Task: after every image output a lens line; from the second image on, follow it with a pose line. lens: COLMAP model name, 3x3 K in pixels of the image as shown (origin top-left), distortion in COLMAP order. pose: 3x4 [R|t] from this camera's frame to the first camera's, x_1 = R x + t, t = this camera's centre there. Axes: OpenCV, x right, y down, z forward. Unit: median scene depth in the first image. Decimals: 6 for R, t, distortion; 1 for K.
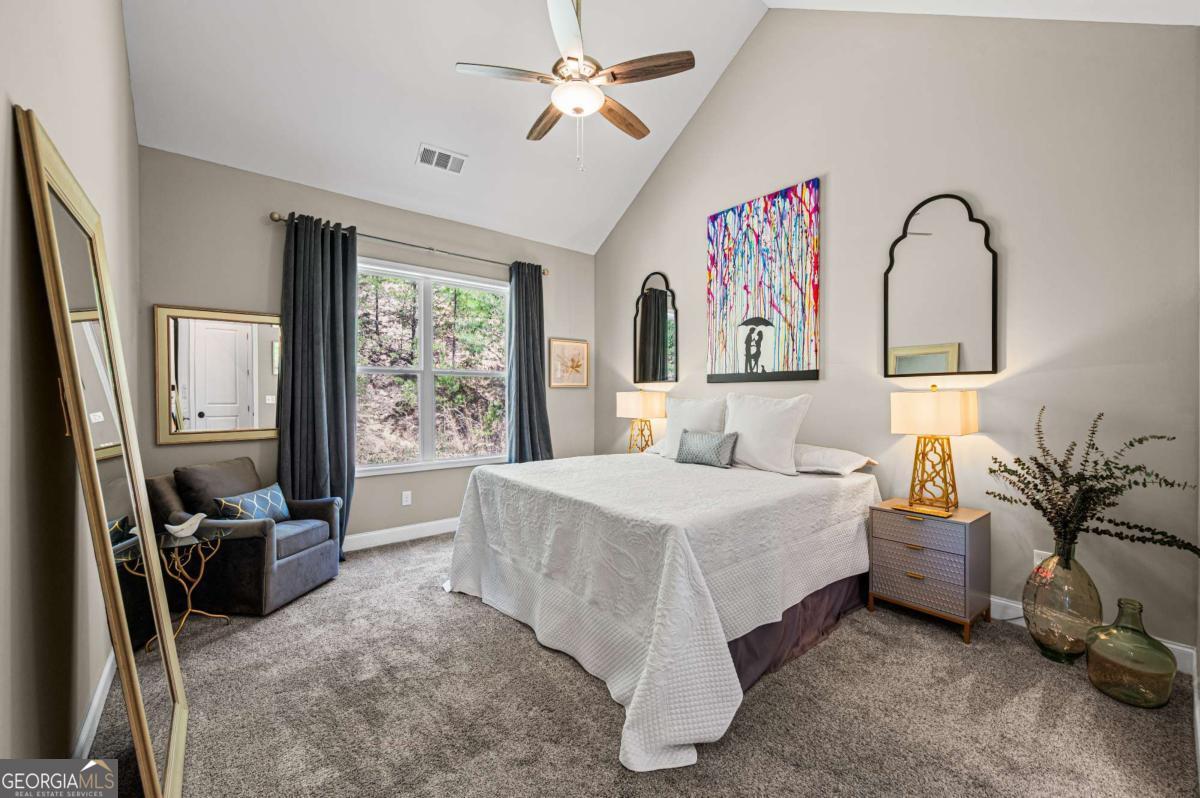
lens RADIAL K [[473.4, 0, 598.1], [0, 473.4, 400.7], [0, 0, 1]] dist [-0.000213, -0.000529]
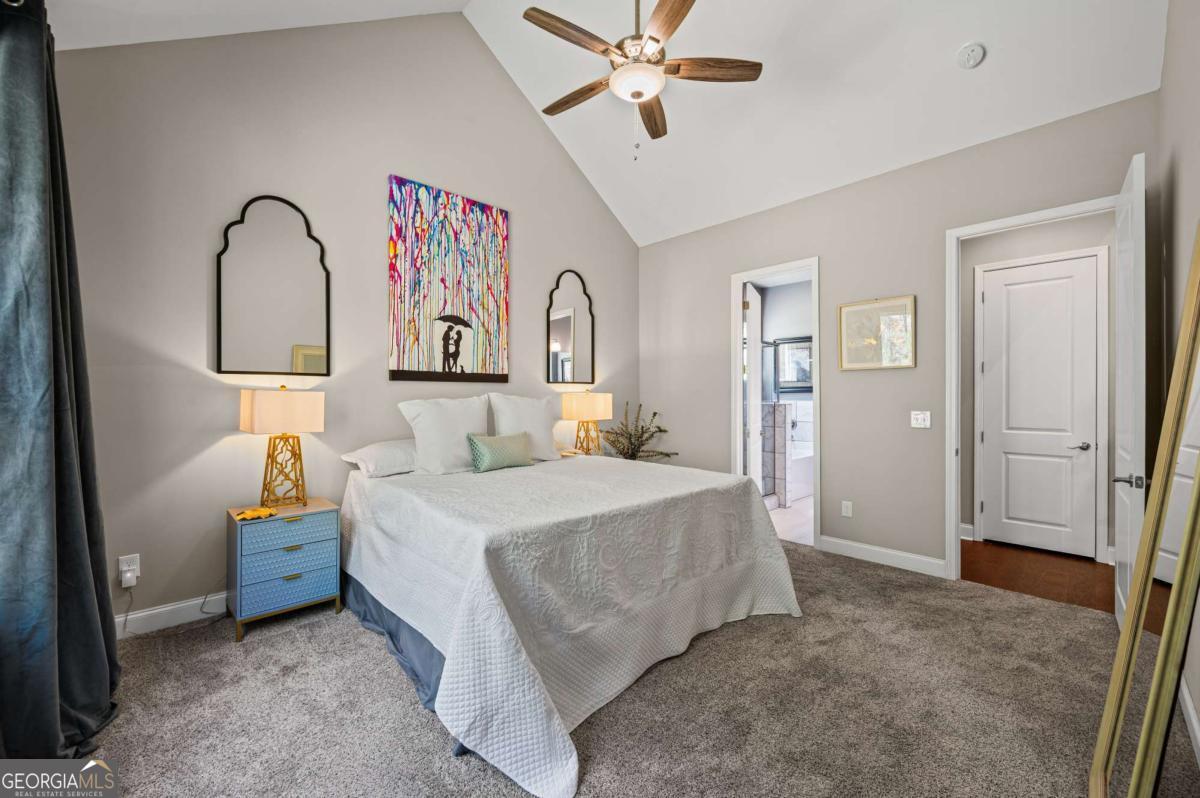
lens RADIAL K [[473.4, 0, 601.6], [0, 473.4, 400.4], [0, 0, 1]] dist [-0.000213, -0.000529]
pose [[-0.081573, -0.009776, 0.996619, -0.663855], [0.007302, 0.999919, 0.010406, -0.009443], [-0.996641, 0.008126, -0.081495, 0.779502]]
